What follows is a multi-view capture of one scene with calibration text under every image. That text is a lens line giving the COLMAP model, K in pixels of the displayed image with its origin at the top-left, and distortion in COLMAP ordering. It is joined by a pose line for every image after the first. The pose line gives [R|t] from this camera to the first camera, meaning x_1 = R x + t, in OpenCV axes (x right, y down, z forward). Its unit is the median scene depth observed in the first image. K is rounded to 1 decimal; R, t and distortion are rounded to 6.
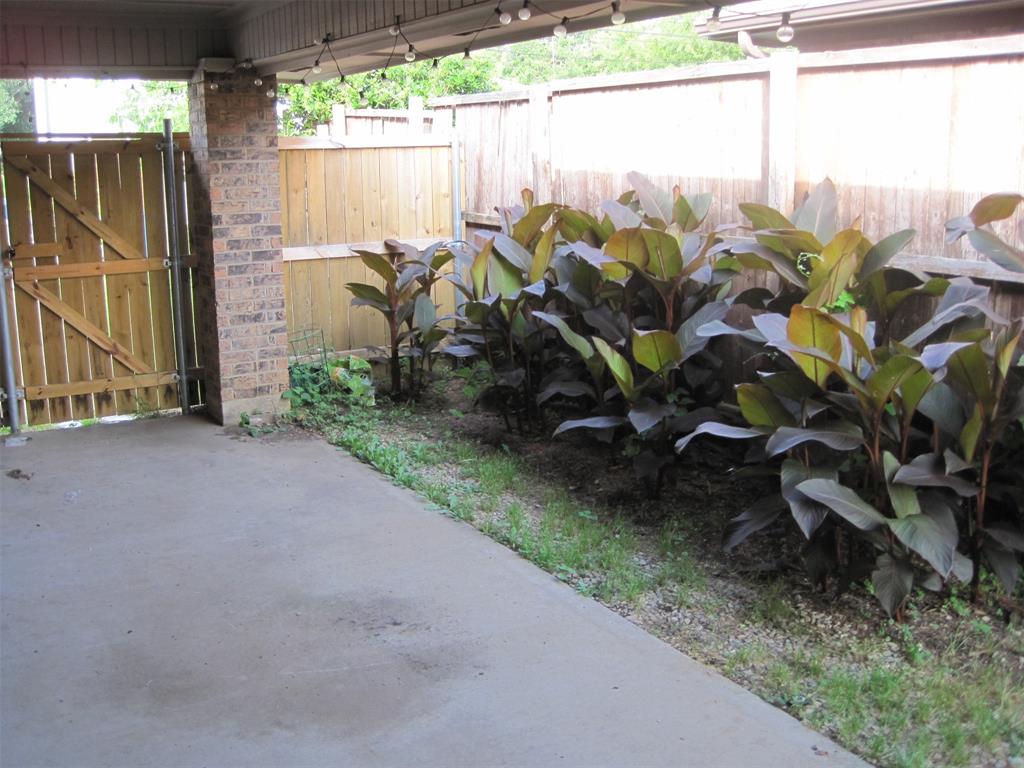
lens RADIAL K [[1052.2, 0, 516.1], [0, 1052.2, 379.9], [0, 0, 1]] dist [-0.127792, 0.000000]
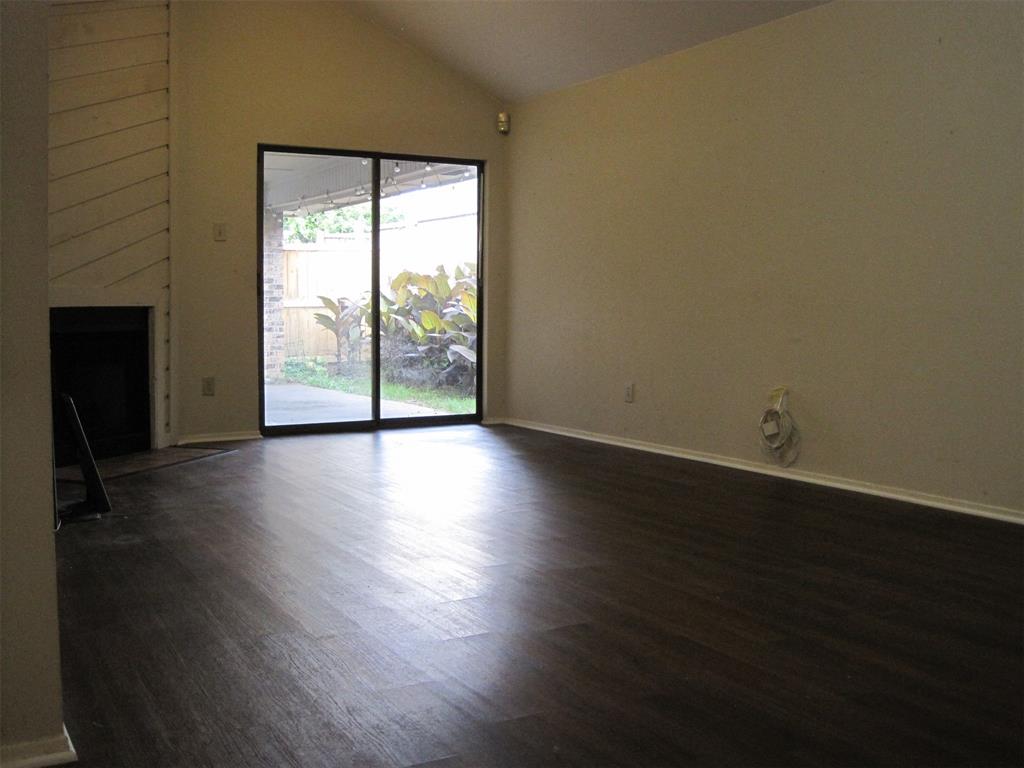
lens RADIAL K [[1052.2, 0, 508.1], [0, 1052.2, 386.5], [0, 0, 1]] dist [-0.127792, 0.000000]
pose [[0.999822, 0.007668, -0.017255, 0.249509], [-0.009793, 0.991905, -0.126603, 0.300950], [0.016144, 0.126749, 0.991803, -0.988893]]
